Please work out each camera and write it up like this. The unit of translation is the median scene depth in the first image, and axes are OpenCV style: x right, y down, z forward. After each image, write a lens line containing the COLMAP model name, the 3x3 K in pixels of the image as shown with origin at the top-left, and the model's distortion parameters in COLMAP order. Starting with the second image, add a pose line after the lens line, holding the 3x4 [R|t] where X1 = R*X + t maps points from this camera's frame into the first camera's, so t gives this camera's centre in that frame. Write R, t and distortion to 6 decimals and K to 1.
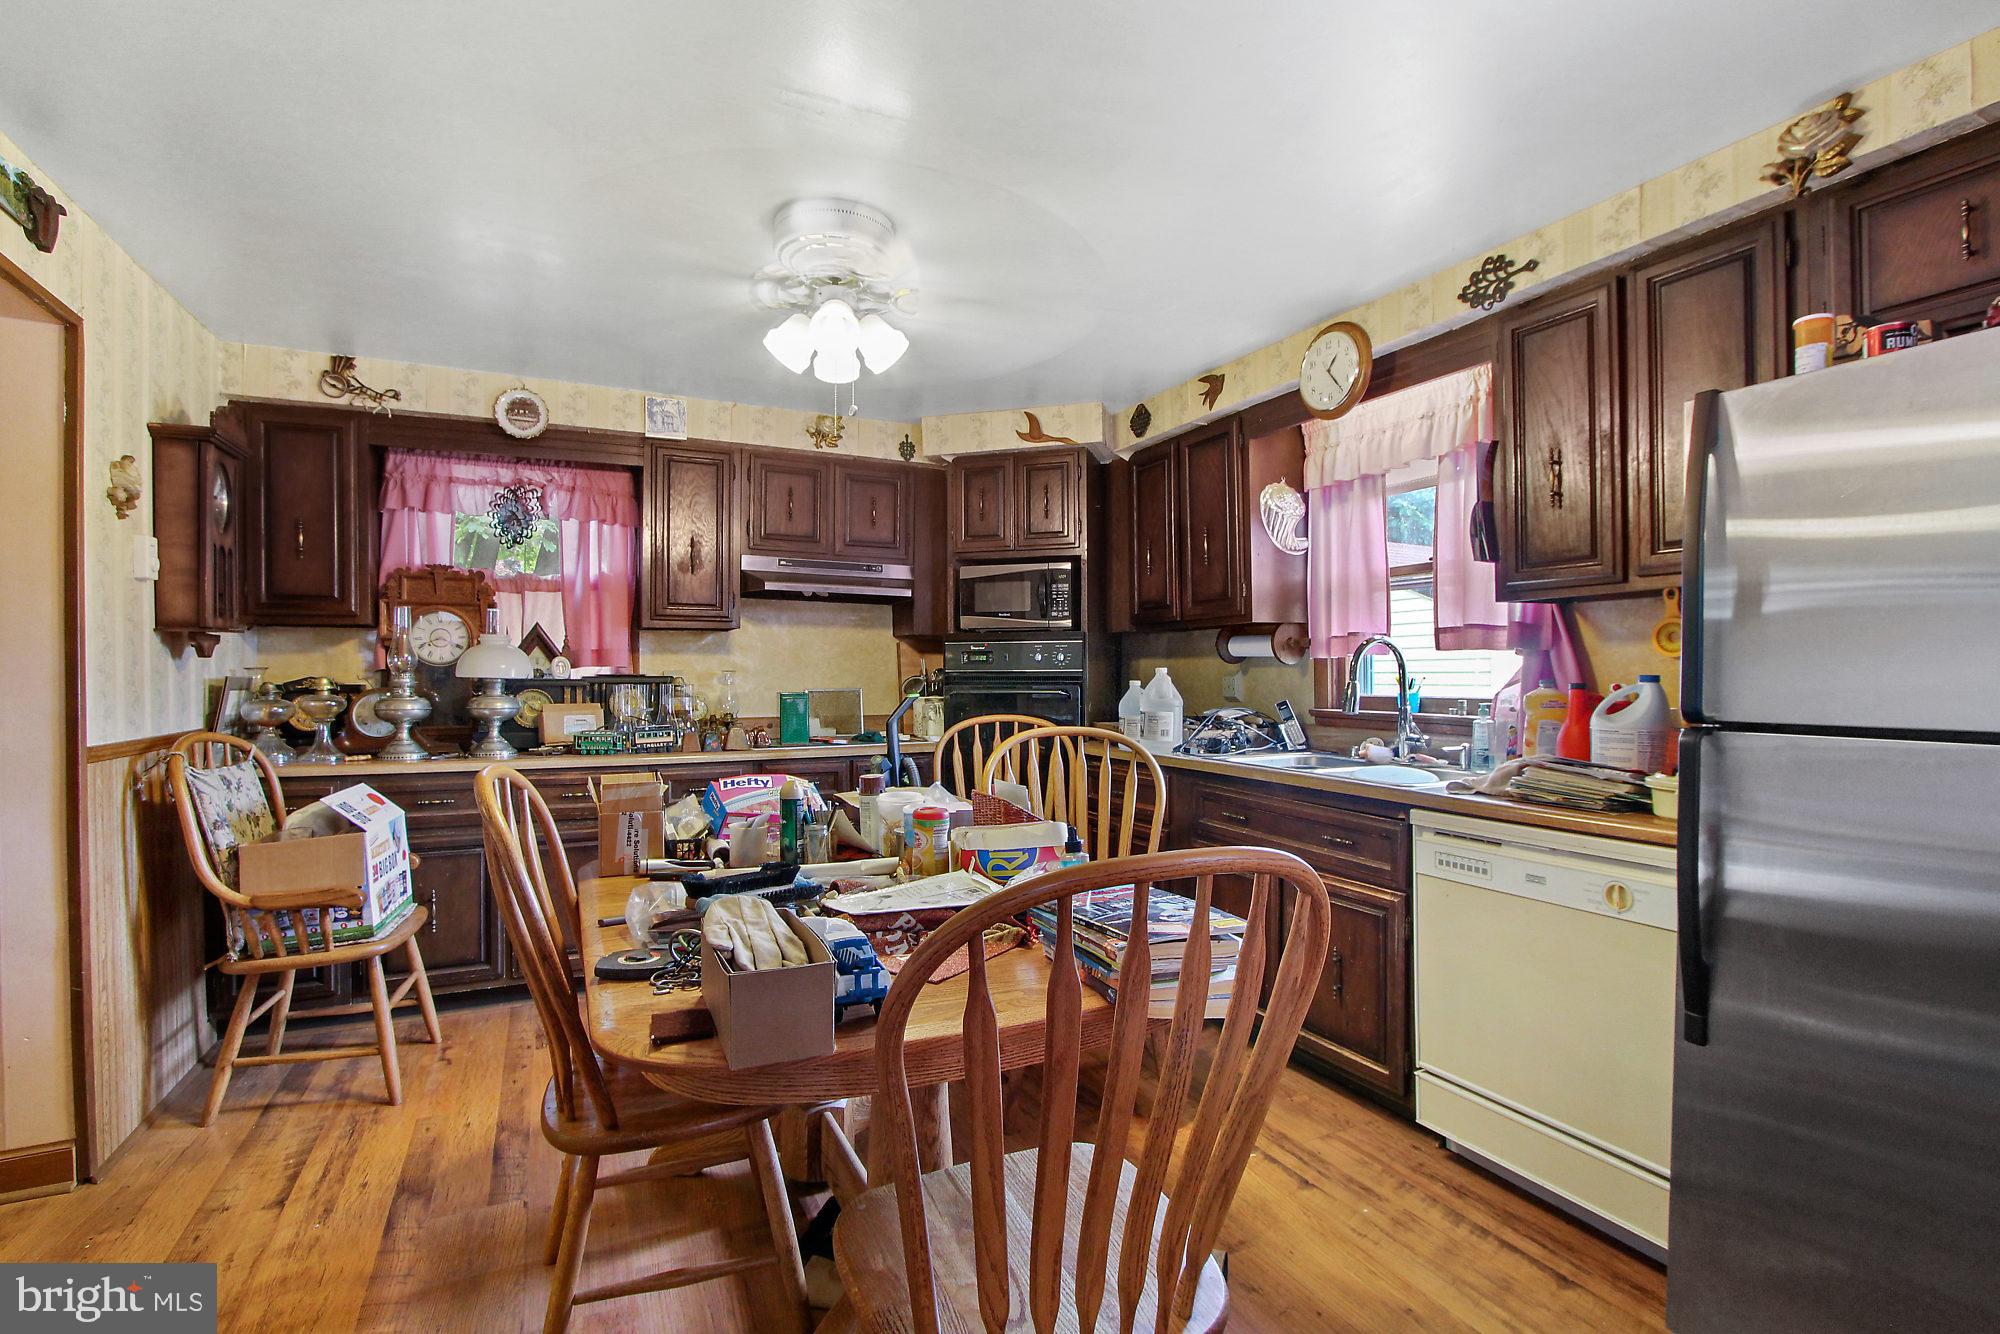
lens RADIAL K [[934.6, 0, 990.4], [0, 934.6, 663.1], [0, 0, 1]] dist [-0.002154, 0.002320]
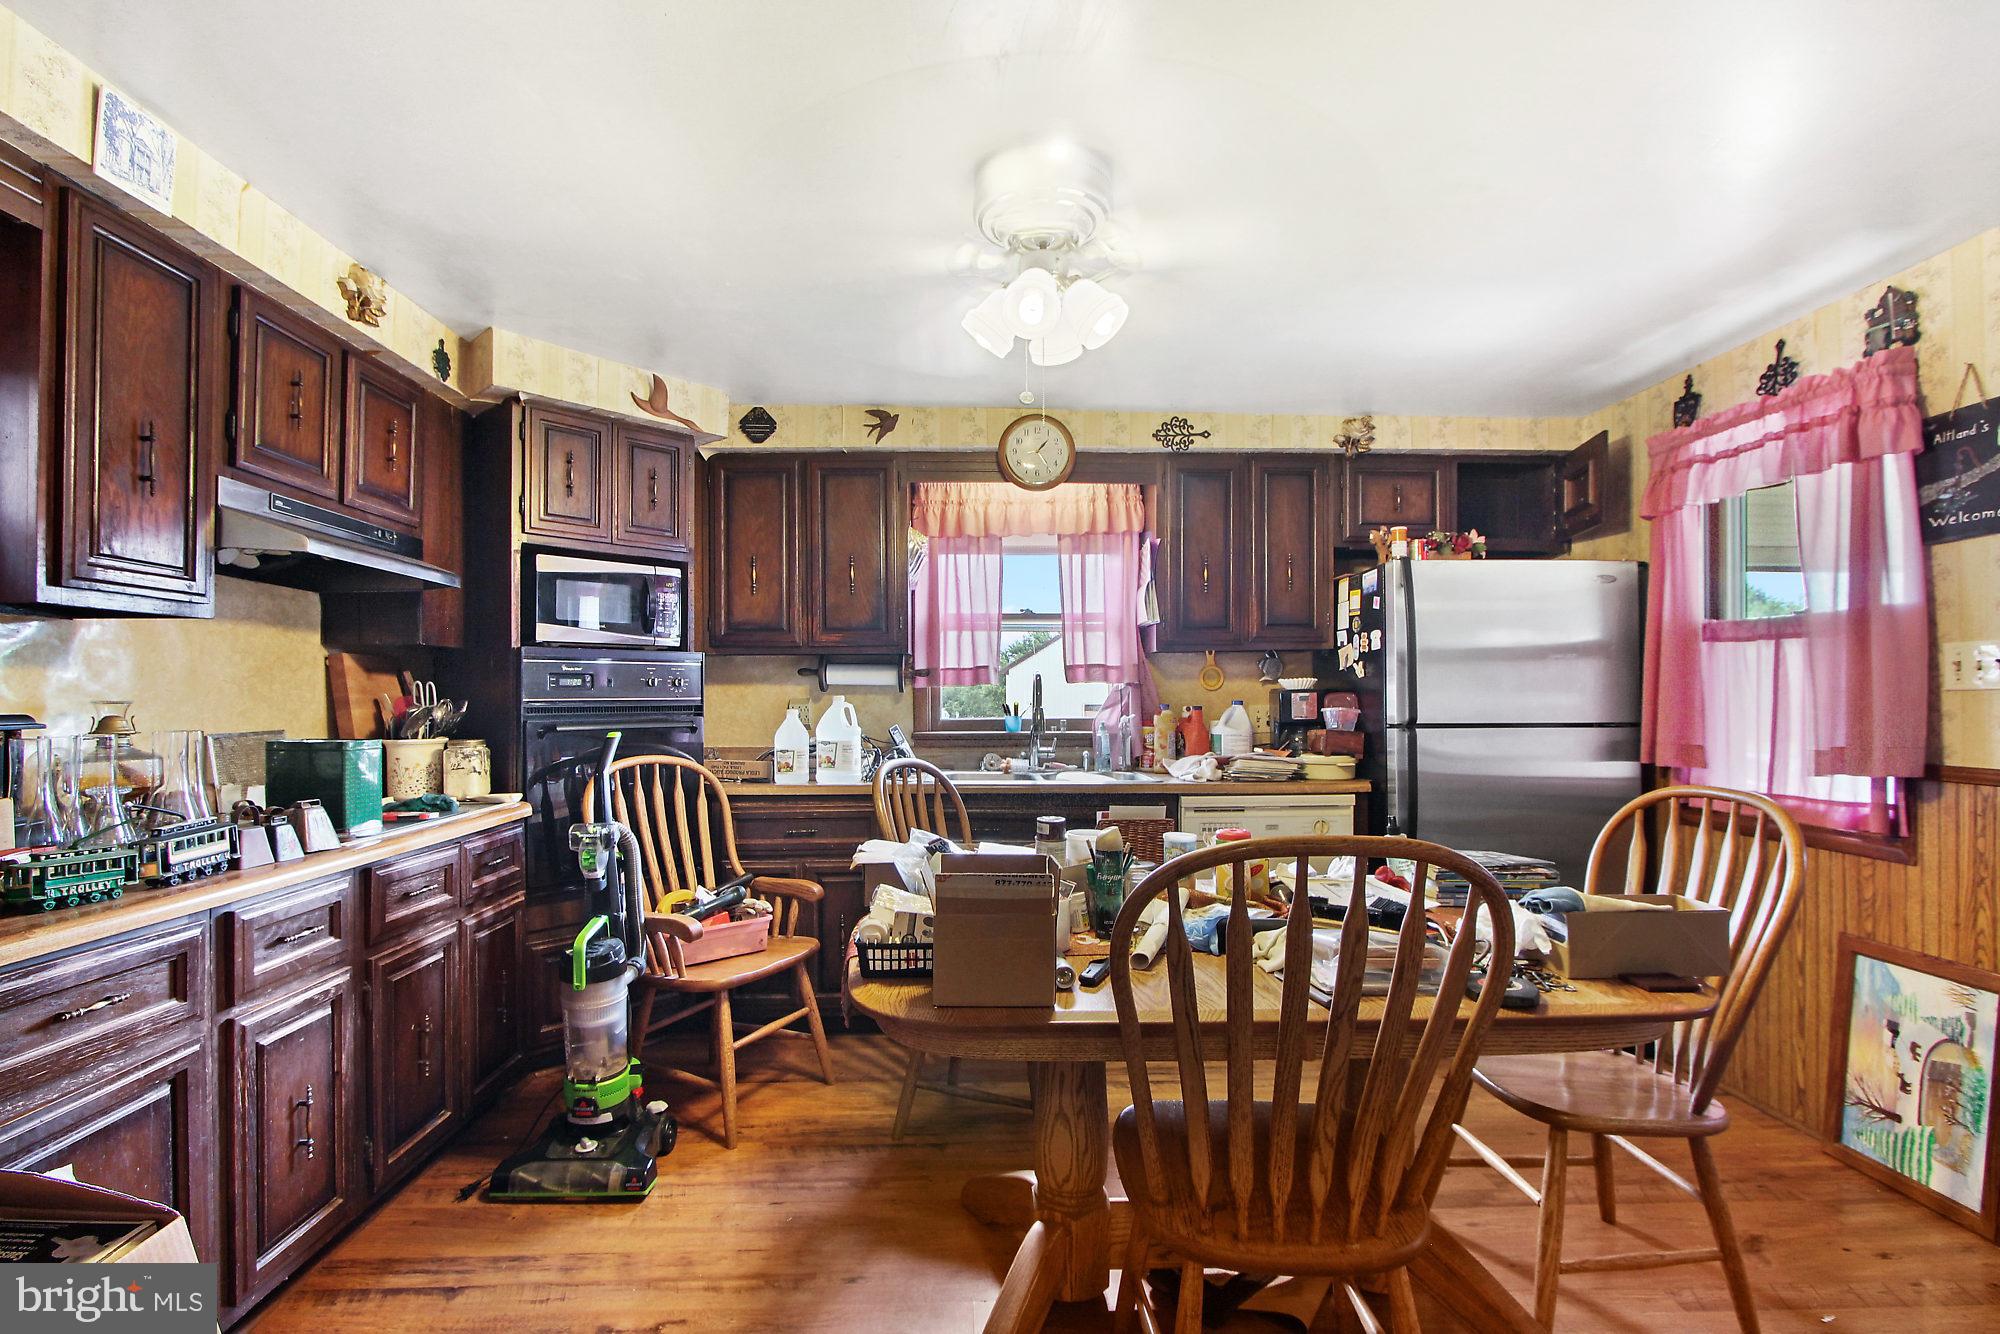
lens RADIAL K [[934.6, 0, 986.6], [0, 934.6, 681.9], [0, 0, 1]] dist [-0.002154, 0.002320]
pose [[0.407520, 0.008125, 0.913160, -0.593887], [-0.007942, 0.999954, -0.005353, -0.005122], [-0.913162, -0.005071, 0.407566, 0.433338]]
